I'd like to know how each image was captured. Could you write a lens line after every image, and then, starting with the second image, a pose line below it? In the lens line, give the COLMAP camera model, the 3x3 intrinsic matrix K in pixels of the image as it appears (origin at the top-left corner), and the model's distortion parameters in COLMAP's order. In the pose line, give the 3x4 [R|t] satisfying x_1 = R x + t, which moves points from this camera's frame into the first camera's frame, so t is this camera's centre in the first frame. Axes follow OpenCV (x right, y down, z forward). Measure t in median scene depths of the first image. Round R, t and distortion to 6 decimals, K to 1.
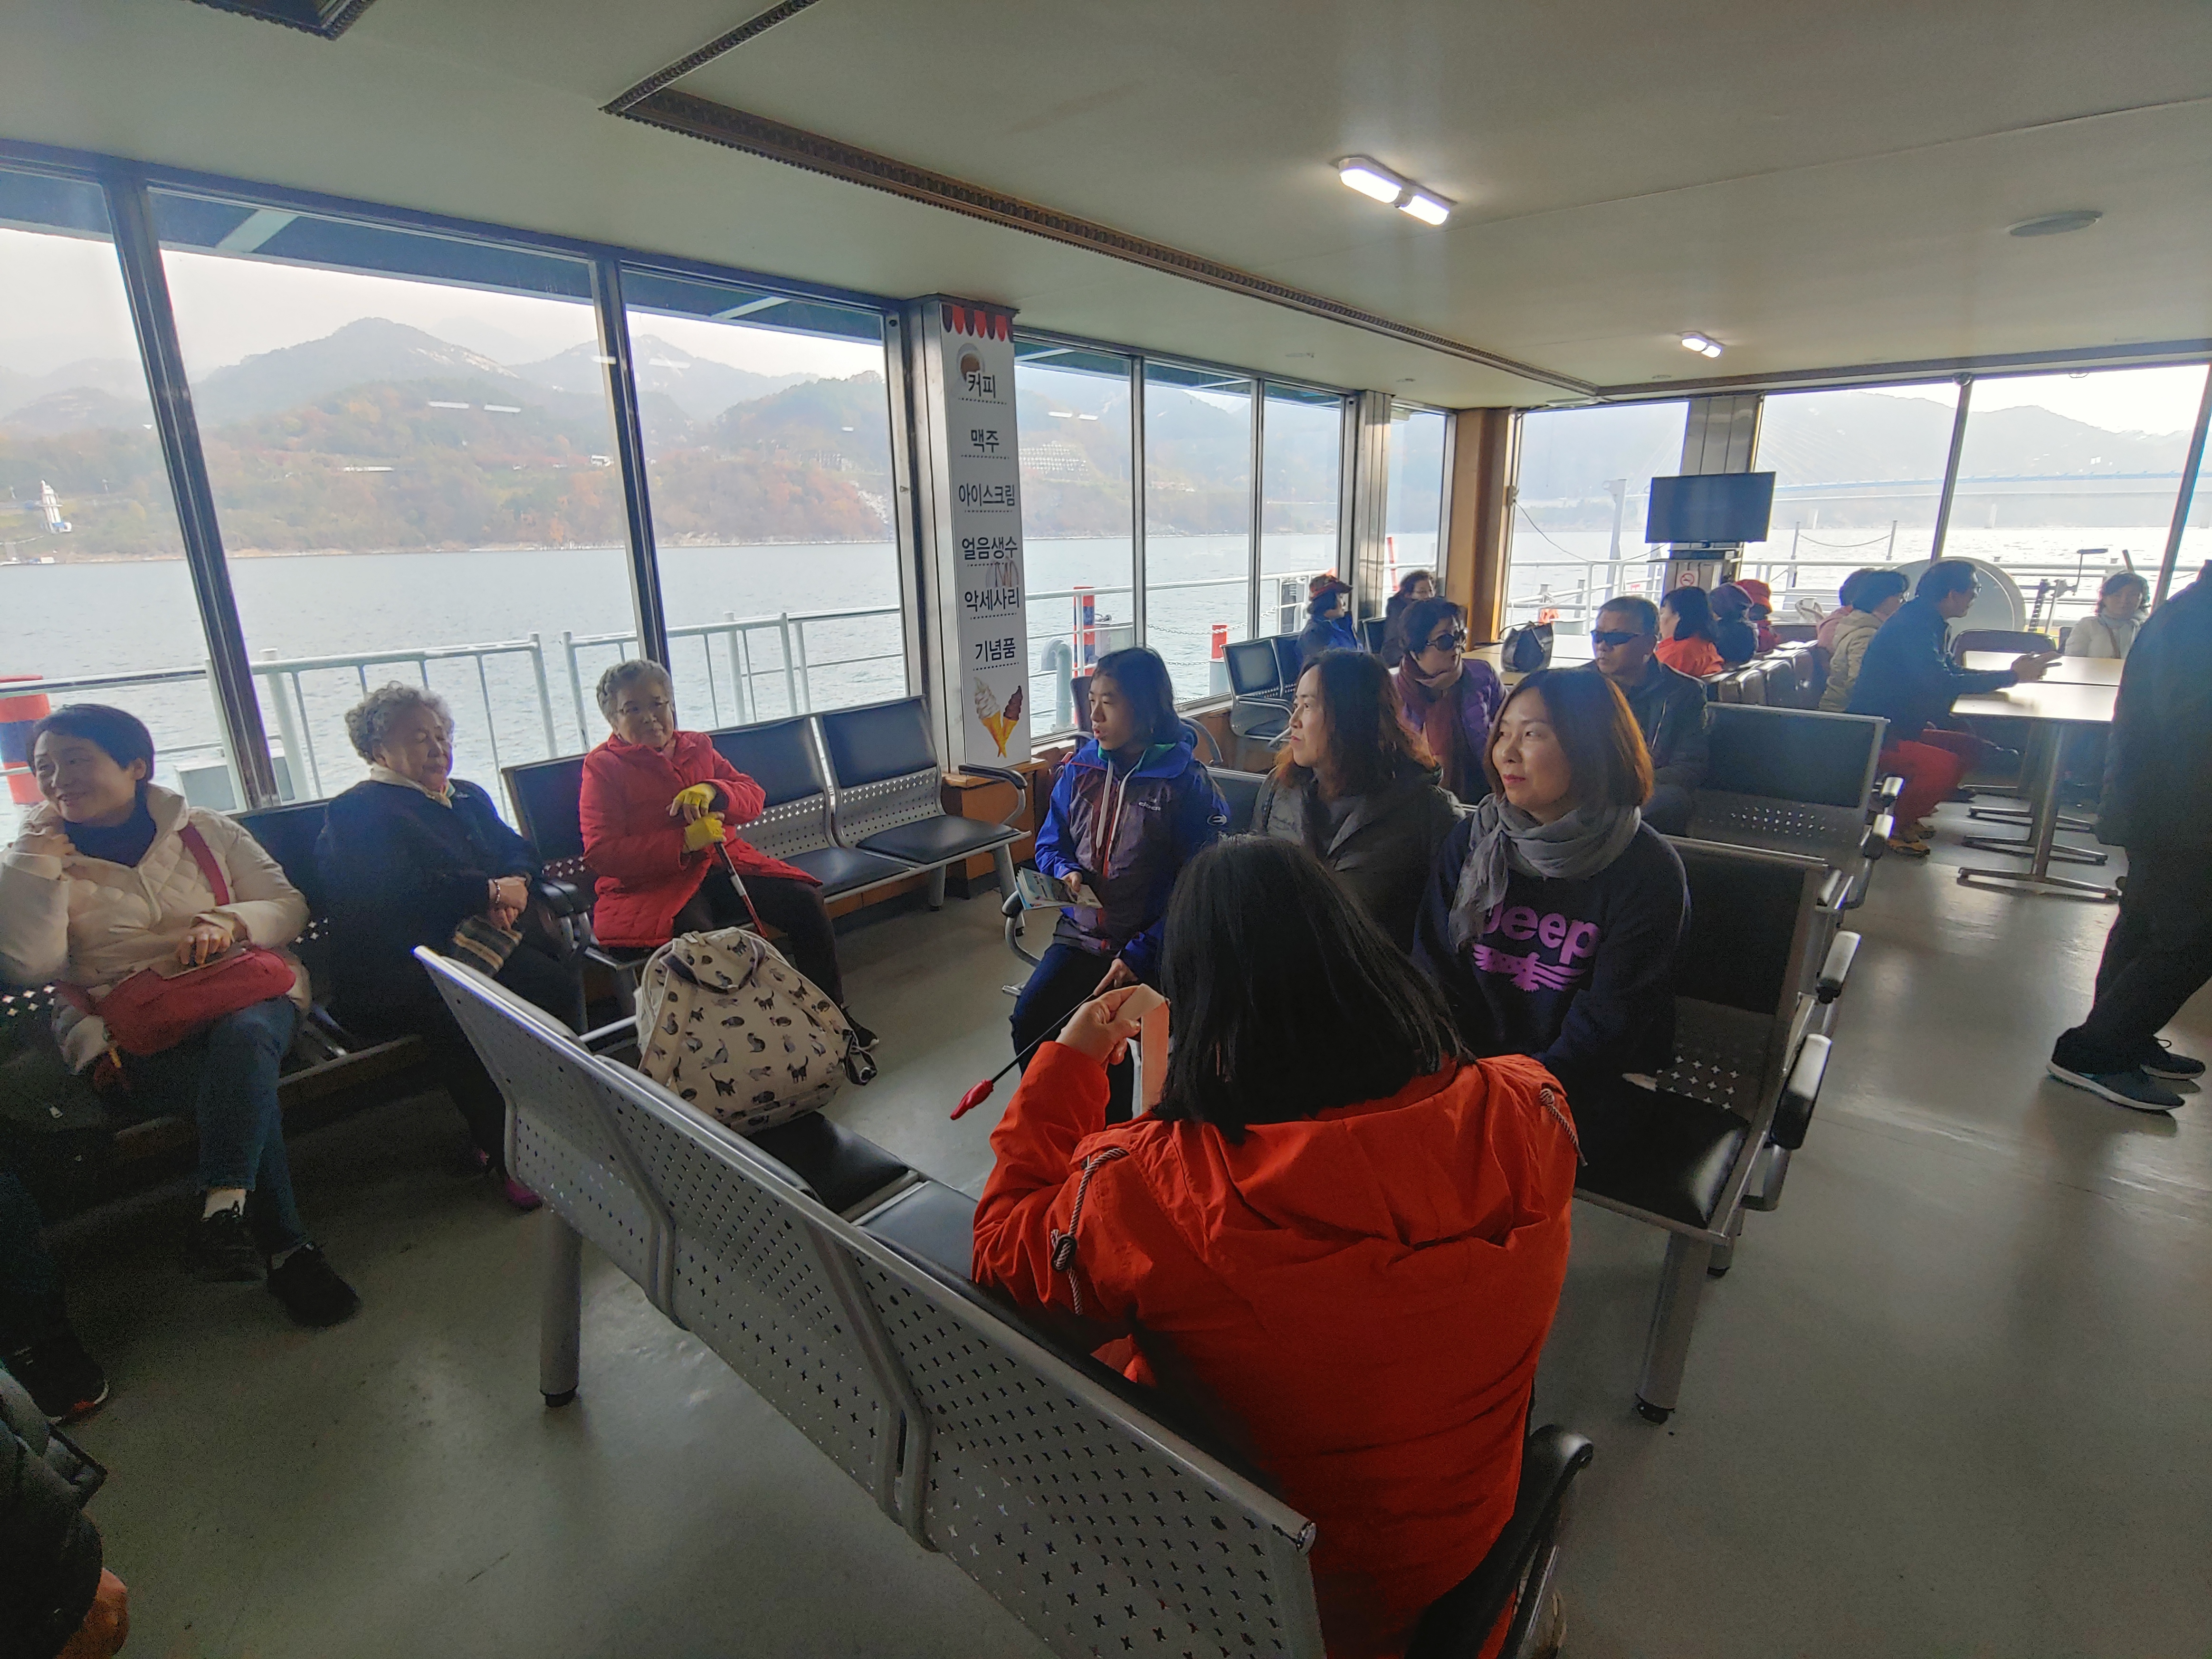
lens RADIAL K [[1054.4, 0, 1106.0], [0, 1054.4, 829.5], [0, 0, 1]] dist [-0.014446, -0.001048]
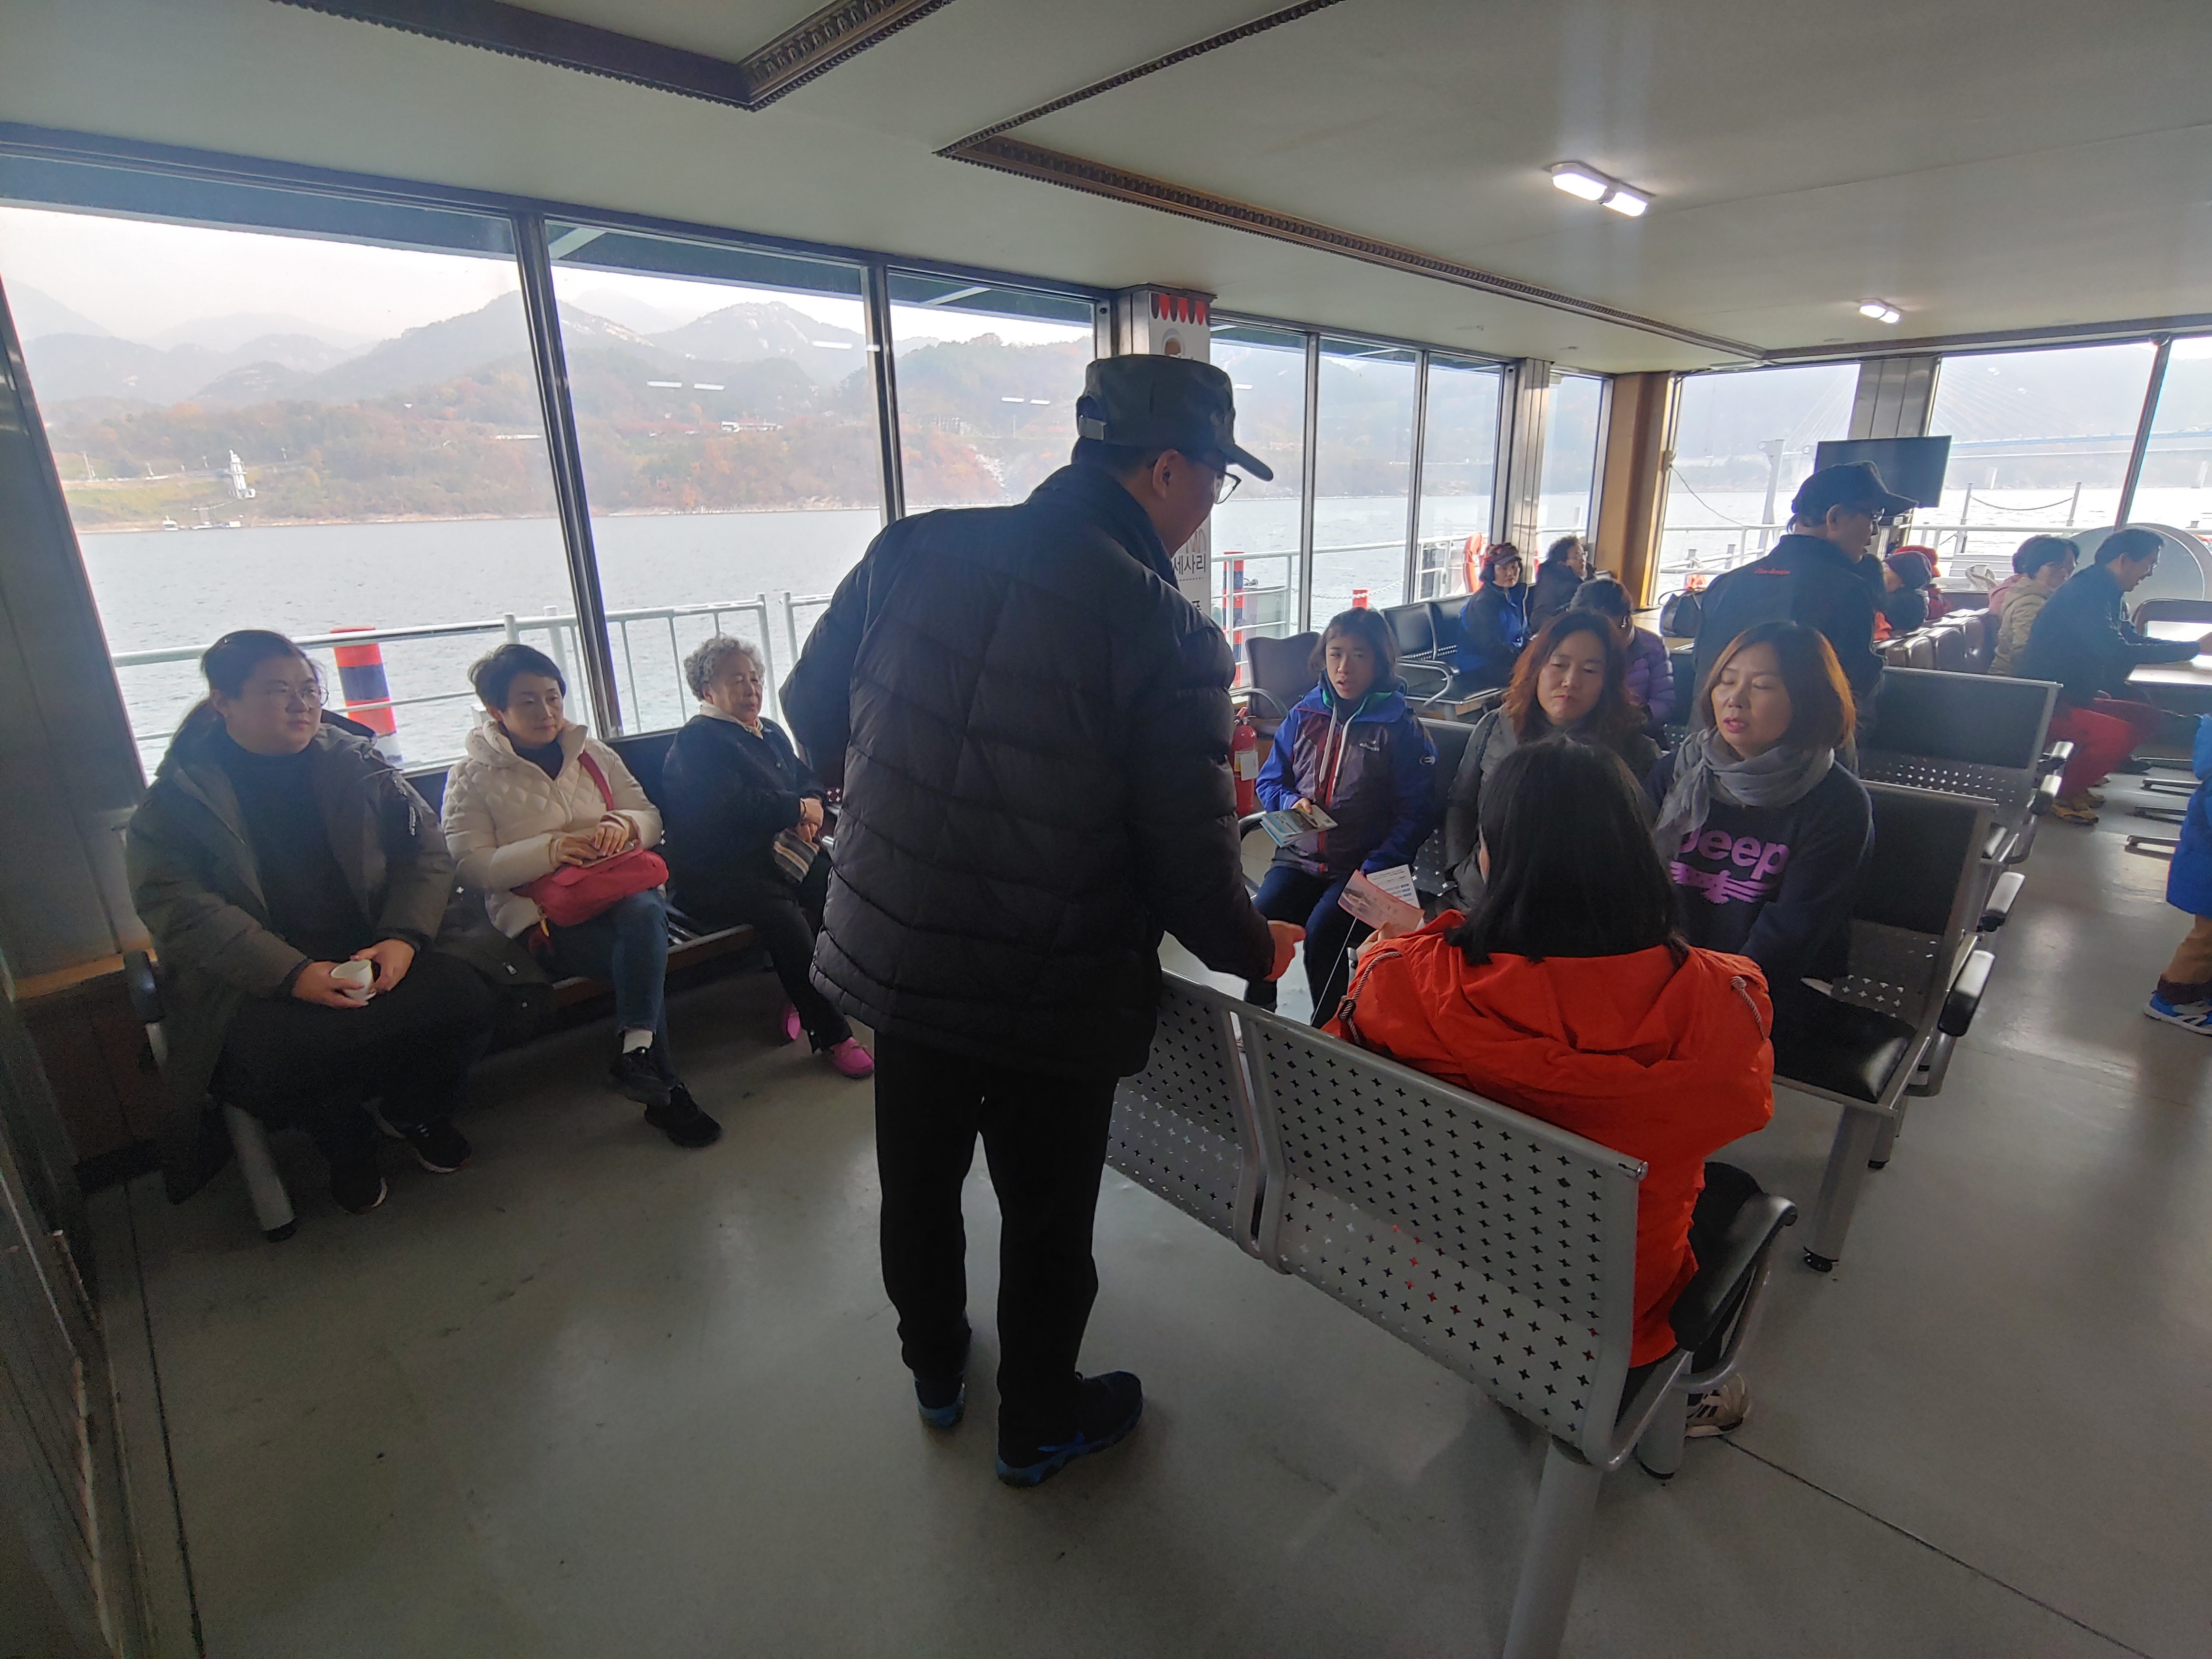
lens RADIAL K [[1056.2, 0, 1106.0], [0, 1056.2, 829.5], [0, 0, 1]] dist [-0.006300, -0.008684]
pose [[0.995214, 0.025439, -0.094346, -0.063632], [-0.022409, 0.999203, 0.033037, 0.017405], [0.095111, -0.030764, 0.994991, -0.085031]]
